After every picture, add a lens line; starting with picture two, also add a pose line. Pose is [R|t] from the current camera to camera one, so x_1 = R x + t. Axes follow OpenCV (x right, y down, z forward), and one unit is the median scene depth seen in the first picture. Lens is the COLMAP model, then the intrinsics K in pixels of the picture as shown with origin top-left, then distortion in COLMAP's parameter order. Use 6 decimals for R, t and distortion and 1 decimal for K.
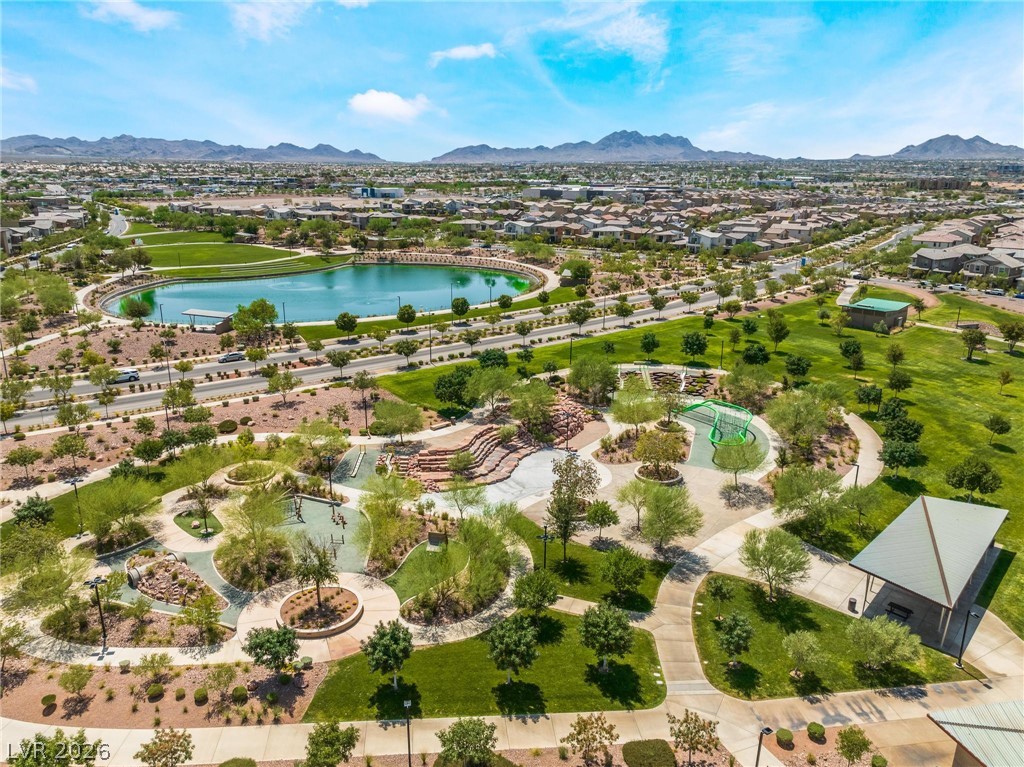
lens RADIAL K [[727.4, 0, 512.0], [0, 727.4, 383.5], [0, 0, 1]] dist [-0.037068, -0.001791]
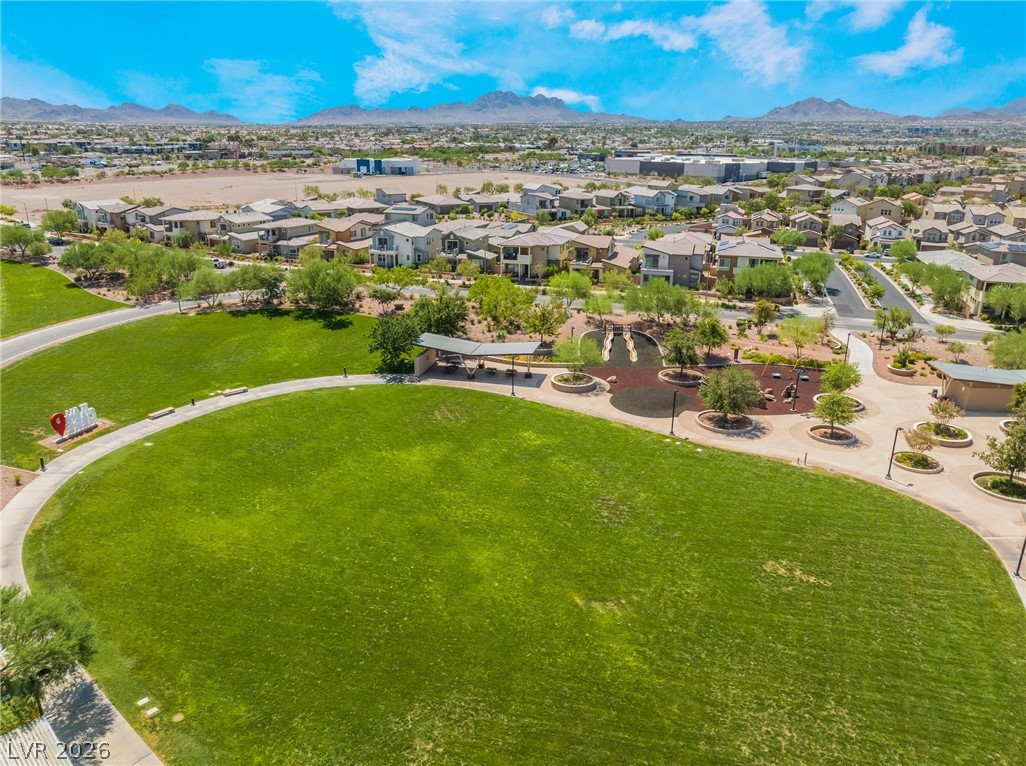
lens RADIAL K [[733.1, 0, 513.0], [0, 733.1, 383.0], [0, 0, 1]] dist [-0.041303, 0.005520]
pose [[0.984308, -0.054656, 0.167782, -0.257550], [0.047048, 0.997691, 0.048989, -0.133011], [-0.170072, -0.040326, 0.984606, 0.456376]]
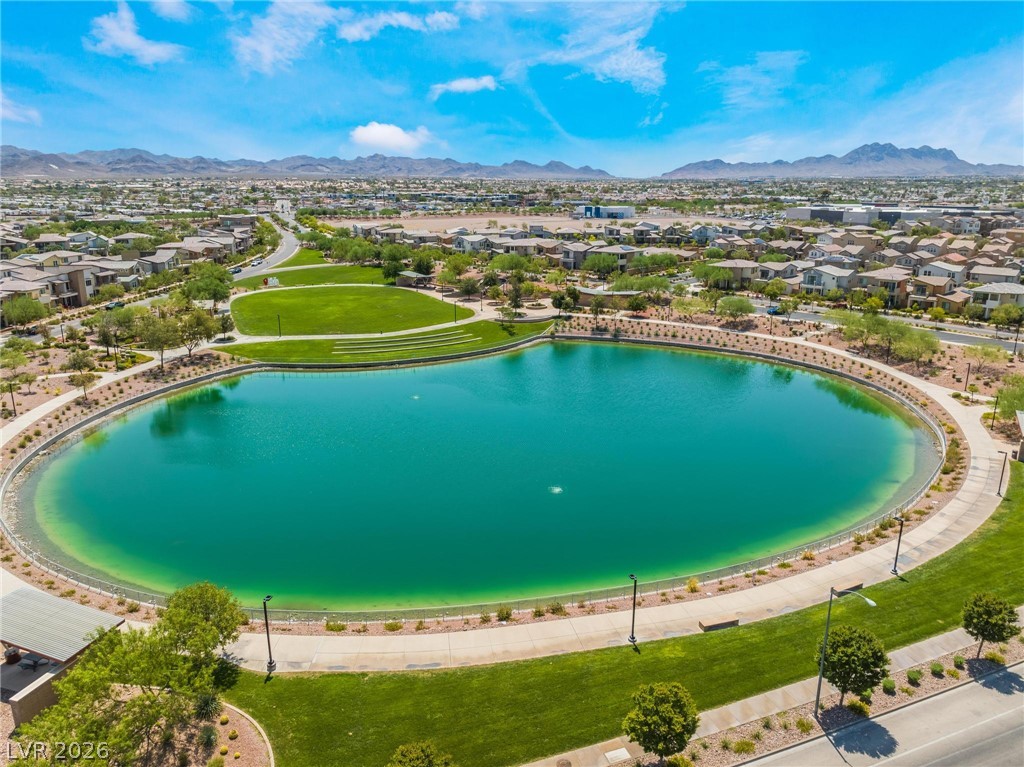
lens RADIAL K [[727.4, 0, 512.0], [0, 727.4, 383.5], [0, 0, 1]] dist [-0.037068, -0.001791]
pose [[0.955013, 0.069963, -0.288193, -0.040230], [-0.075898, 0.997071, -0.009458, -0.065007], [0.286687, 0.030906, 0.957526, 0.225634]]
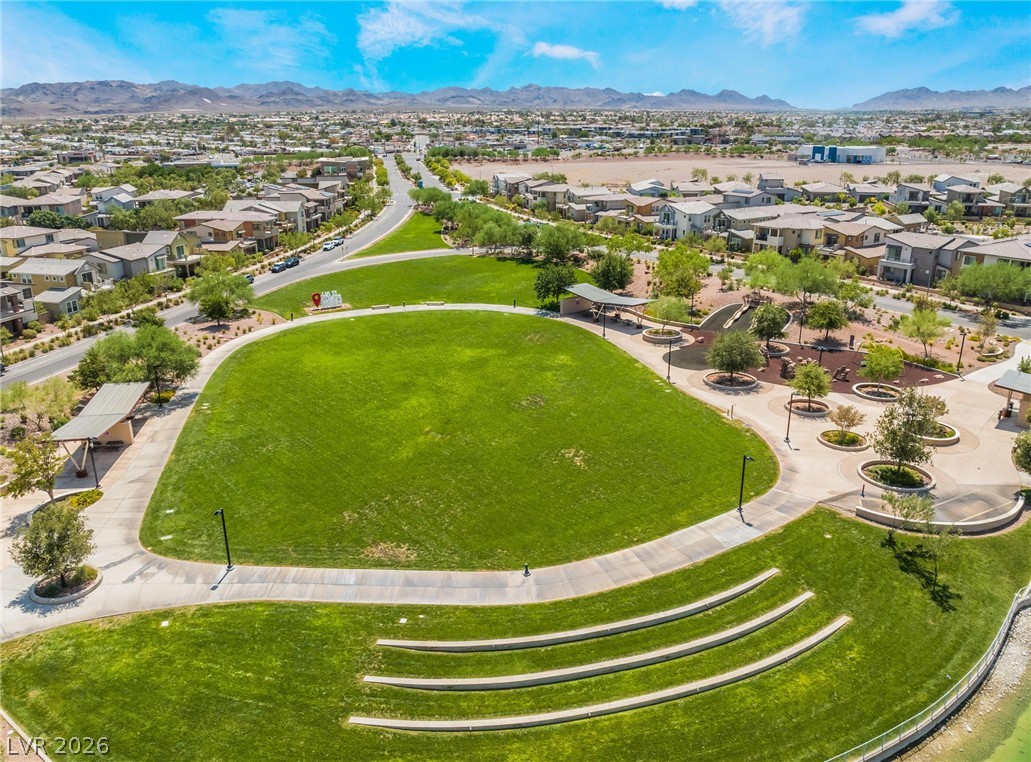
lens RADIAL K [[768.3, 0, 515.5], [0, 768.3, 381.0], [0, 0, 1]] dist [-0.039159, 0.001719]
pose [[0.878986, 0.139851, -0.455878, -0.145759], [-0.119583, 0.990124, 0.073174, -0.121575], [0.461610, -0.009803, 0.887029, 0.419940]]
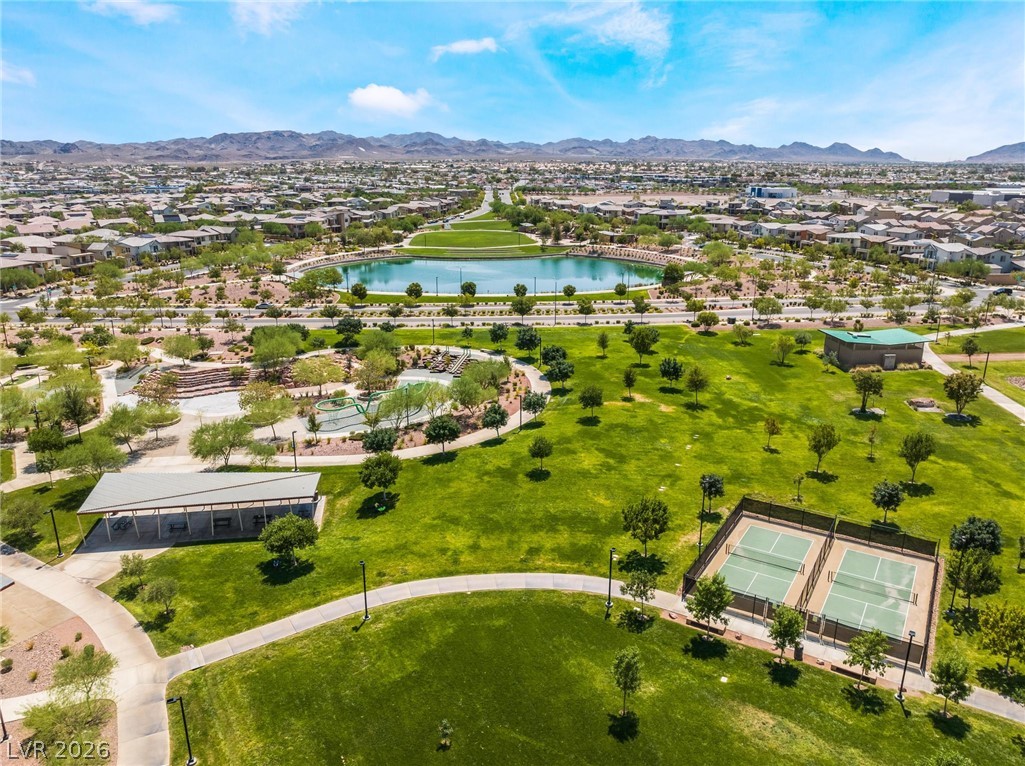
lens RADIAL K [[732.4, 0, 512.5], [0, 732.4, 383.0], [0, 0, 1]] dist [-0.041303, 0.005520]
pose [[0.789808, 0.165158, -0.590699, 0.216917], [-0.166163, 0.984666, 0.053137, -0.011631], [0.590417, 0.056184, 0.805140, 0.047284]]
